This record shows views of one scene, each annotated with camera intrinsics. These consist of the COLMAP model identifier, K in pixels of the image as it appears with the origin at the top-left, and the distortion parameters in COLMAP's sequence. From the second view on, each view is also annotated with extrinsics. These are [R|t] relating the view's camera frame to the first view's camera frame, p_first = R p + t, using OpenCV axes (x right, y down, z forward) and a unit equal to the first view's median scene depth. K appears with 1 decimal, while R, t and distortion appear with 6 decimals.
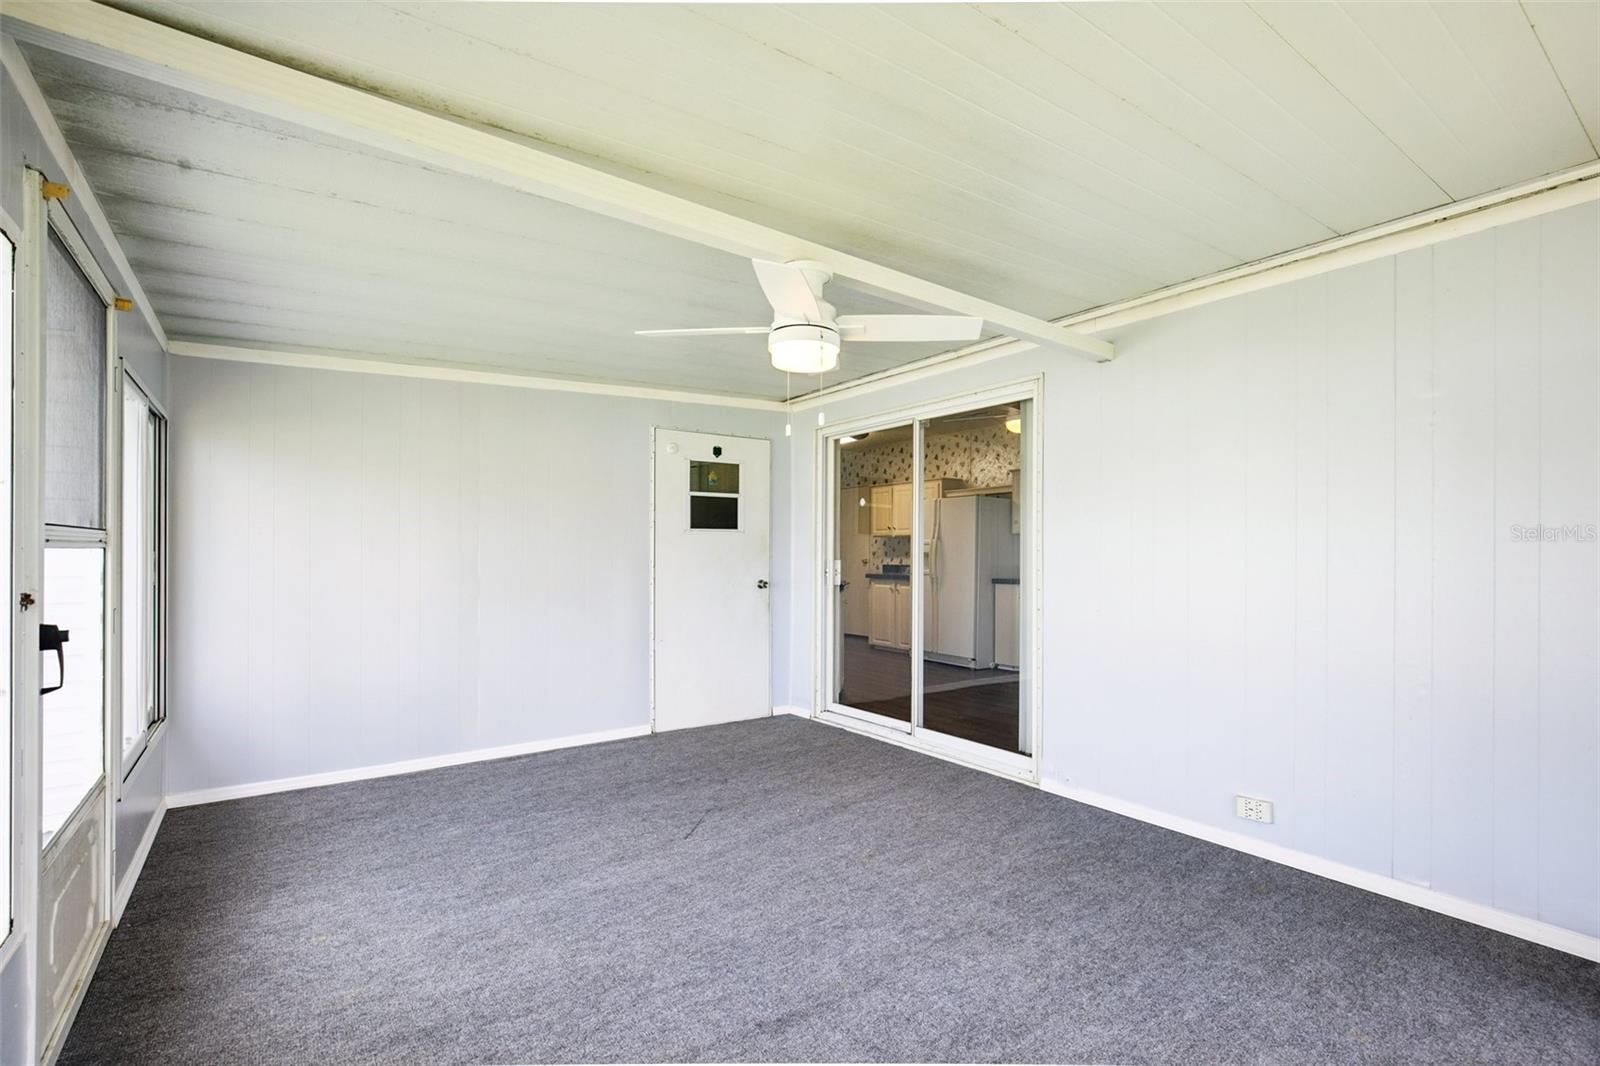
lens RADIAL K [[733.0, 0, 796.9], [0, 733.0, 542.4], [0, 0, 1]] dist [-0.024814, 0.005050]
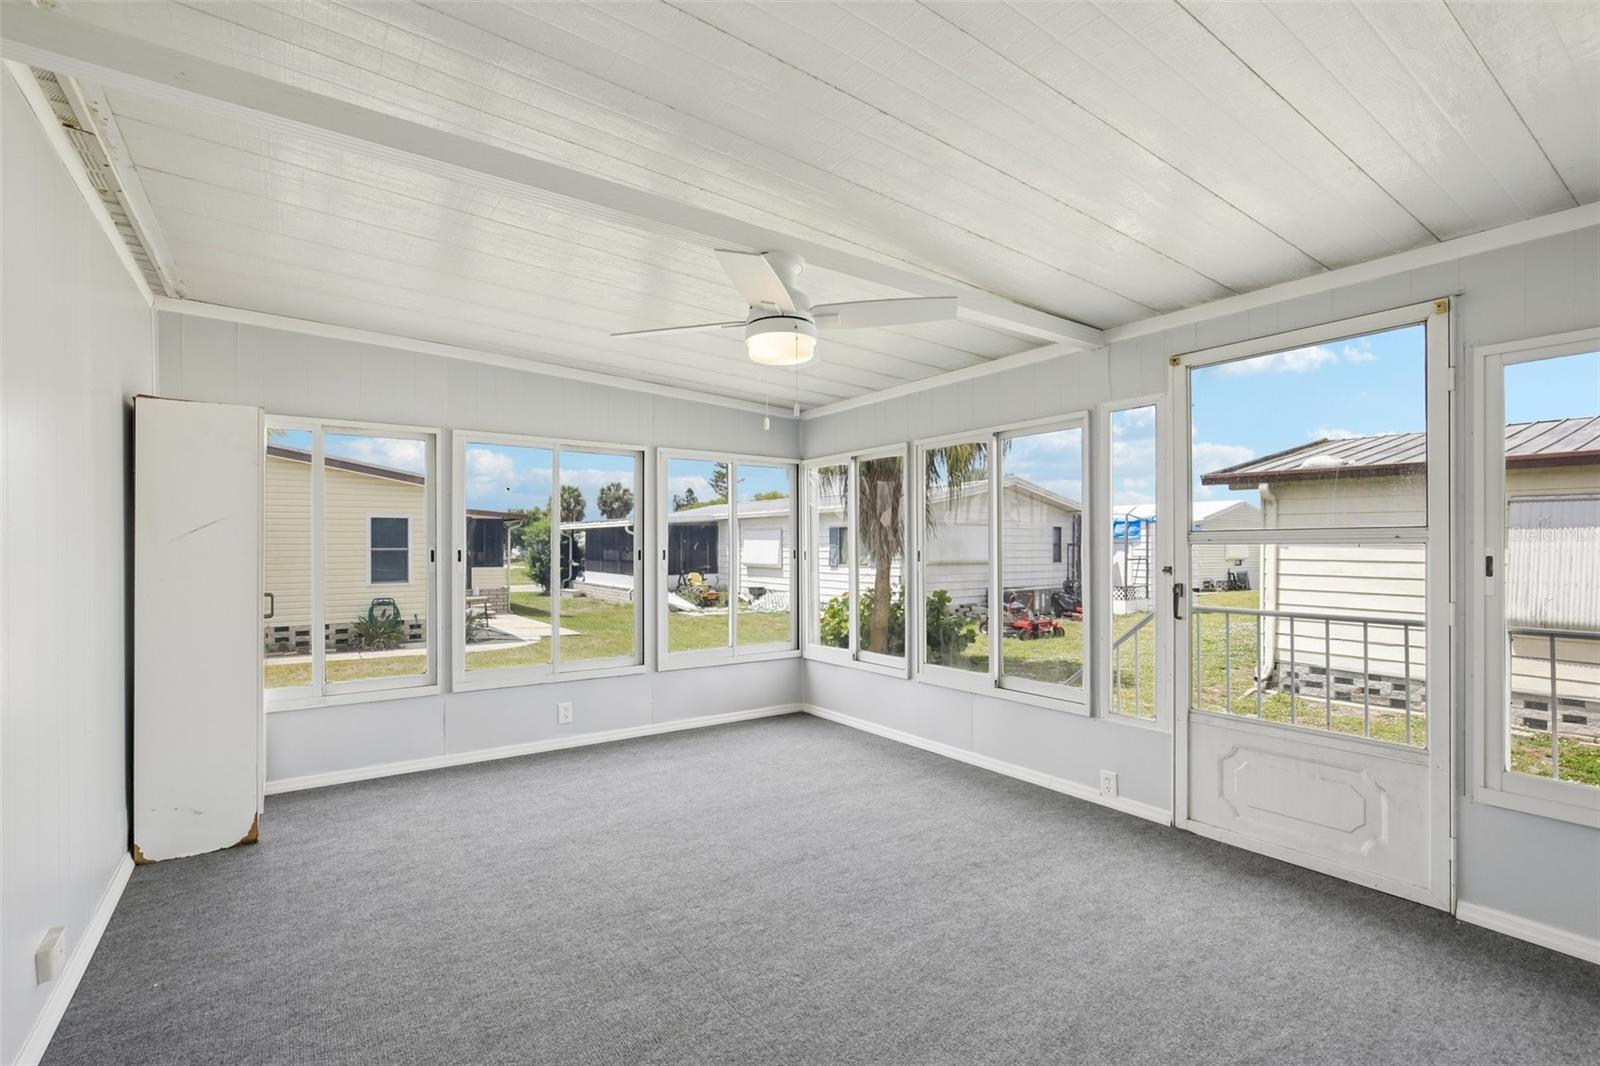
lens RADIAL K [[733.0, 0, 804.0], [0, 733.0, 539.2], [0, 0, 1]] dist [-0.024814, 0.005050]
pose [[-0.999979, -0.002385, 0.006038, -0.028016], [-0.002503, 0.999806, -0.019541, 0.024593], [-0.005990, -0.019555, -0.999791, 1.991834]]
